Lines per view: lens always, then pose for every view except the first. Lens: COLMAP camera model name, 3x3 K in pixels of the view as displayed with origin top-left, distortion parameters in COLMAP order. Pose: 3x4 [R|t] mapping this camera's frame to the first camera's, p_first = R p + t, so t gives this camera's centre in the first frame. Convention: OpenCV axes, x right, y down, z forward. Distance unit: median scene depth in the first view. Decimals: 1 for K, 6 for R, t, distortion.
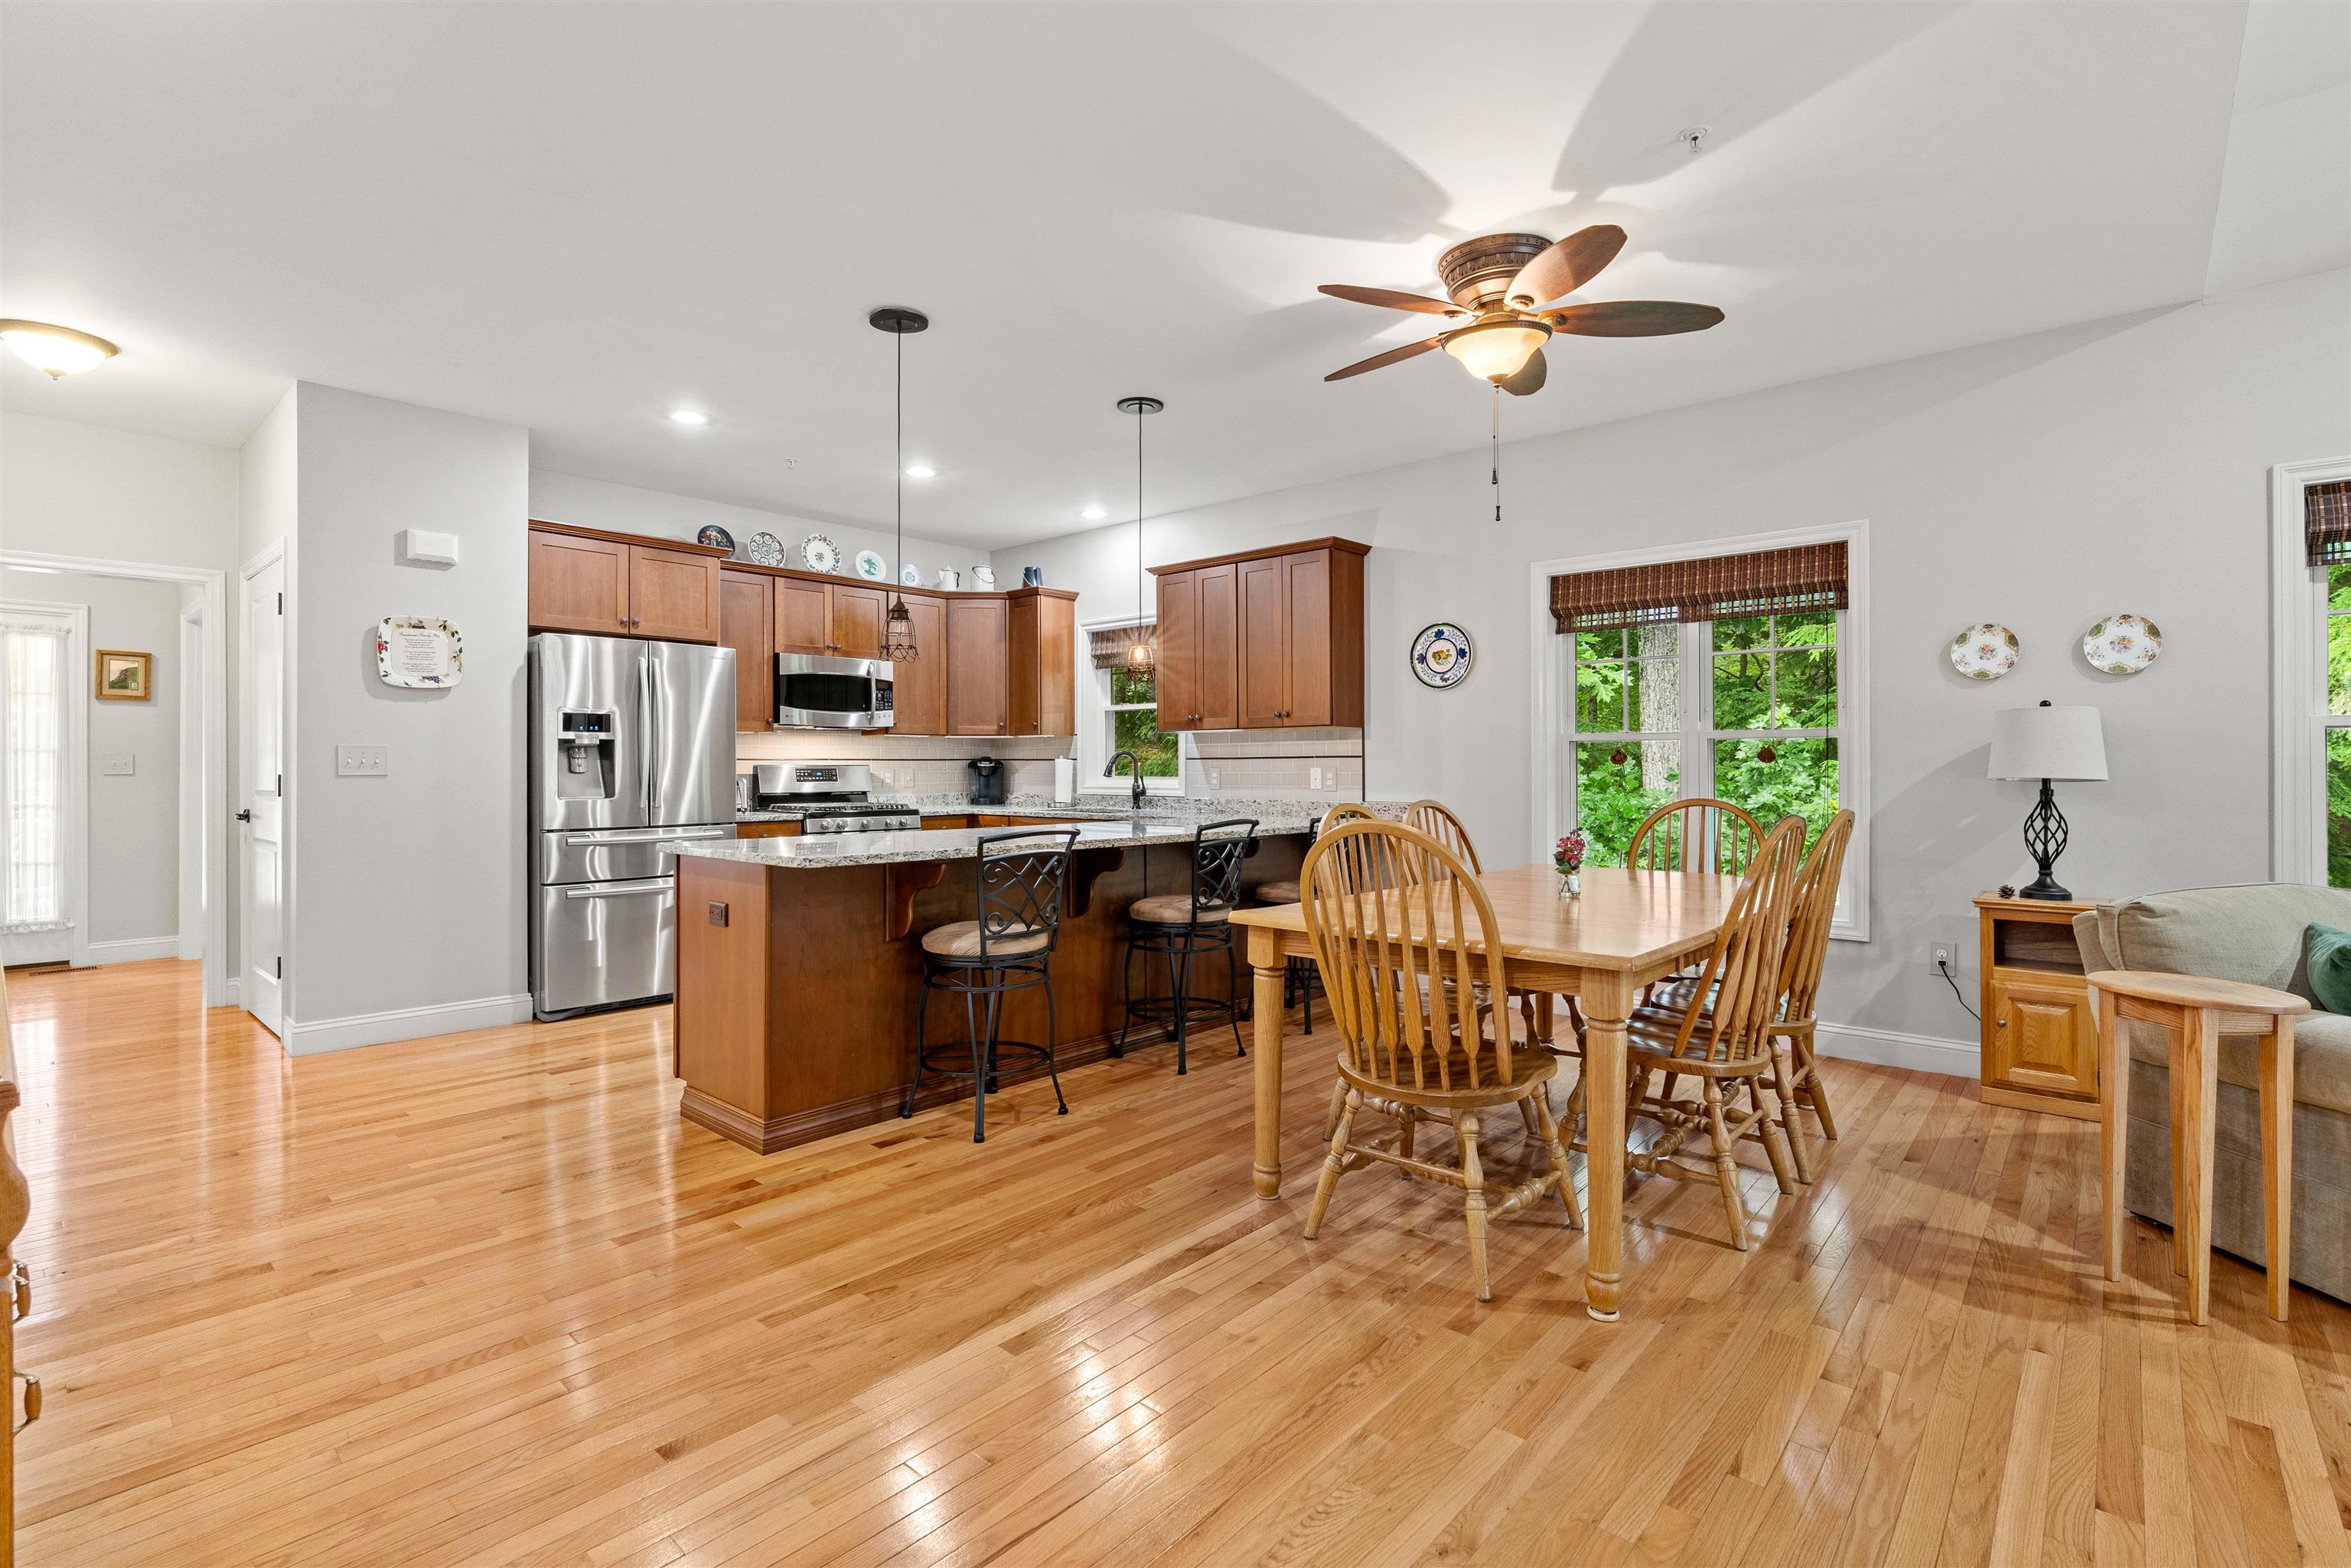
lens RADIAL K [[1081.7, 0, 1180.1], [0, 1081.7, 767.8], [0, 0, 1]] dist [-0.005859, 0.000807]
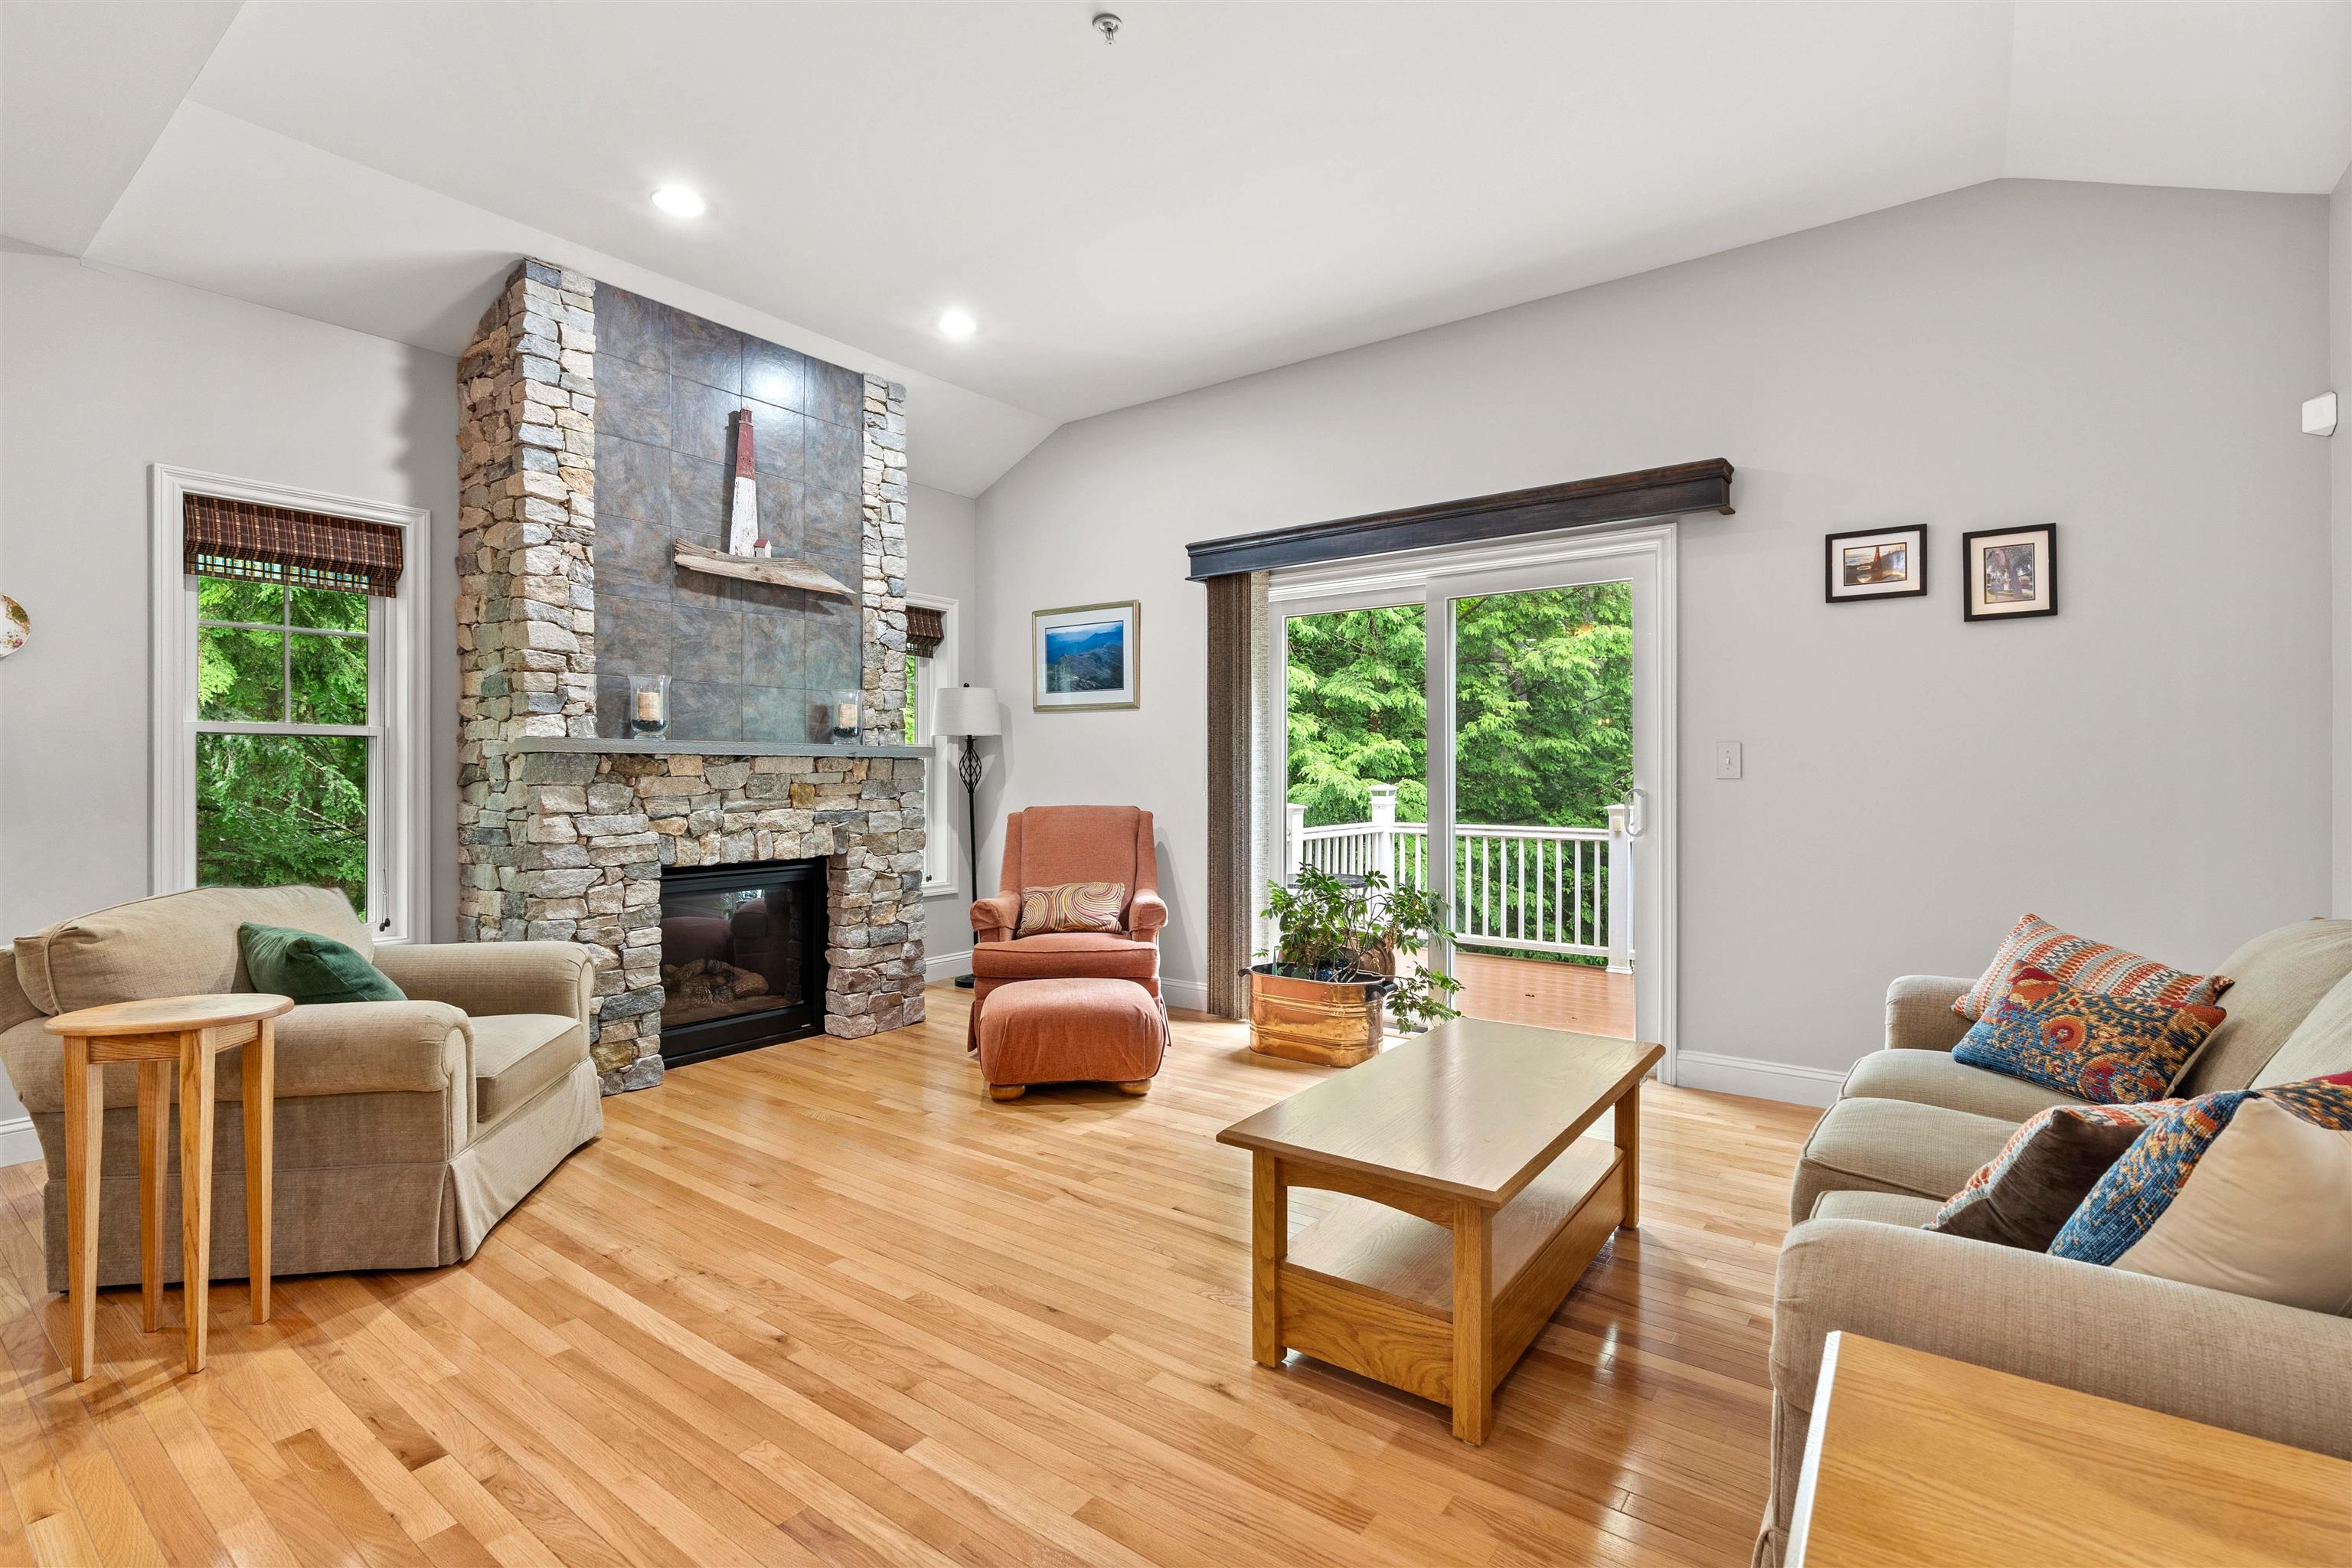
lens RADIAL K [[1064.6, 0, 1180.4], [0, 1064.6, 770.8], [0, 0, 1]] dist [-0.004053, 0.000237]
pose [[-0.081860, 0.003004, 0.996639, -0.014190], [0.000176, 0.999995, -0.003000, 0.001175], [-0.996644, -0.000070, -0.081860, 0.094248]]
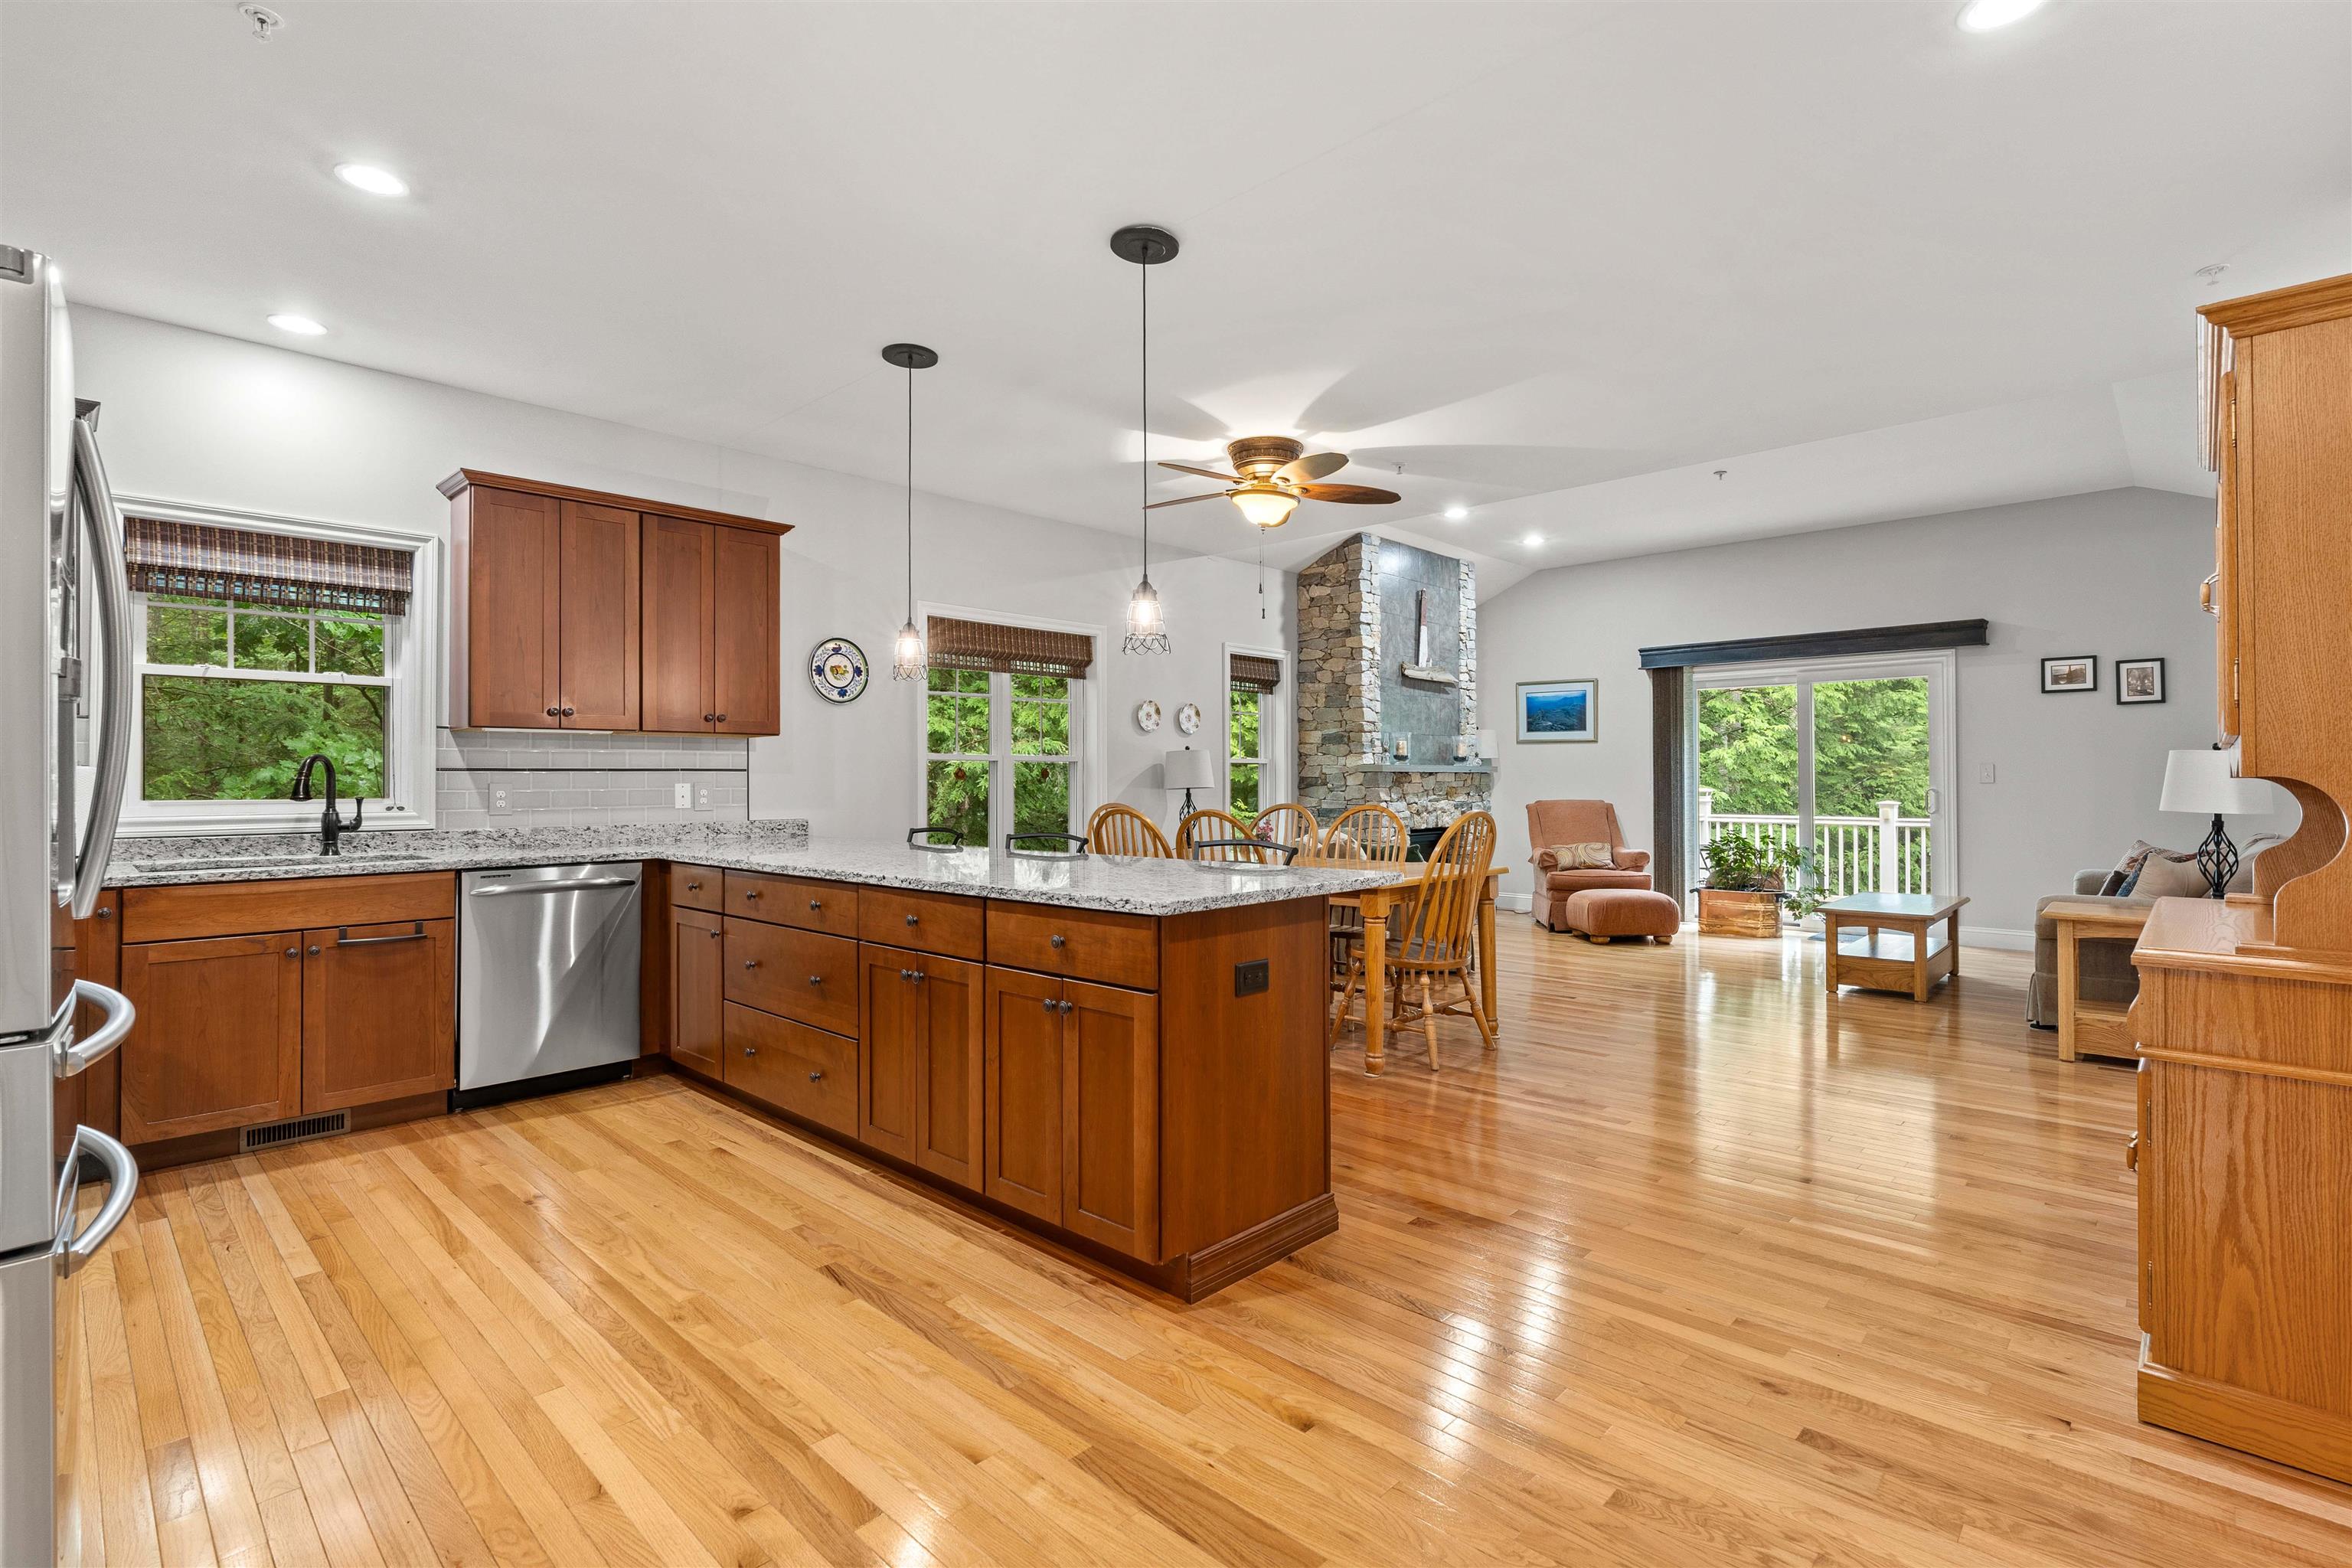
lens RADIAL K [[1082.2, 0, 1180.6], [0, 1082.2, 767.7], [0, 0, 1]] dist [-0.005859, 0.000807]
pose [[0.036447, 0.012190, 0.999261, -0.748082], [0.002050, 0.999923, -0.012272, -0.000665], [-0.999333, 0.002496, 0.036420, 0.647702]]
